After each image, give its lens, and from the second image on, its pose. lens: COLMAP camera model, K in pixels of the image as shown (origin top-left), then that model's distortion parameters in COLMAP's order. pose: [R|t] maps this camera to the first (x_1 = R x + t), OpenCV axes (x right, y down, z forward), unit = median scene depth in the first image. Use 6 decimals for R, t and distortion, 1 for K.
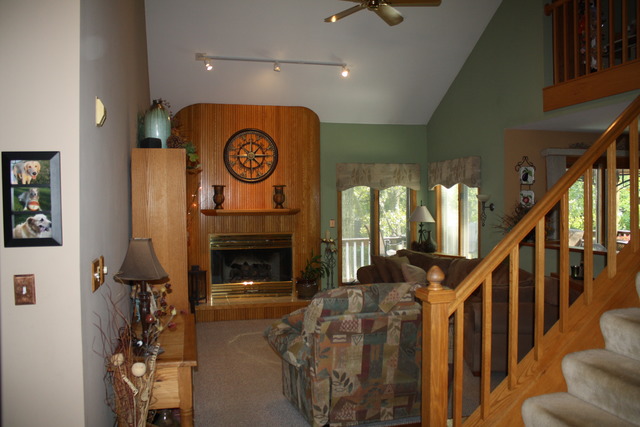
lens RADIAL K [[535.5, 0, 320.0], [0, 535.5, 213.5], [0, 0, 1]] dist [-0.159081, 0.102663]
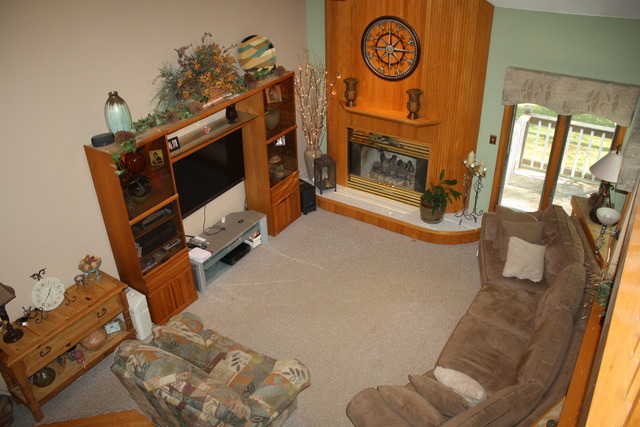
lens RADIAL K [[535.5, 0, 320.0], [0, 535.5, 213.5], [0, 0, 1]] dist [-0.159081, 0.102663]
pose [[0.693113, 0.369447, -0.618953, 0.396064], [-0.003737, 0.860499, 0.509439, -0.304805], [0.720819, -0.350786, 0.597803, 0.342022]]
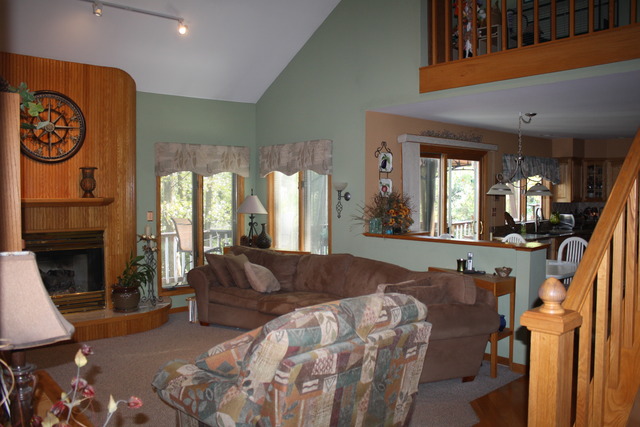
lens RADIAL K [[535.5, 0, 320.0], [0, 535.5, 213.5], [0, 0, 1]] dist [-0.159081, 0.102663]
pose [[0.894177, -0.008093, 0.447640, -0.113770], [0.001122, 0.999874, 0.015835, 0.002208], [-0.447712, -0.013657, 0.894074, 0.179842]]
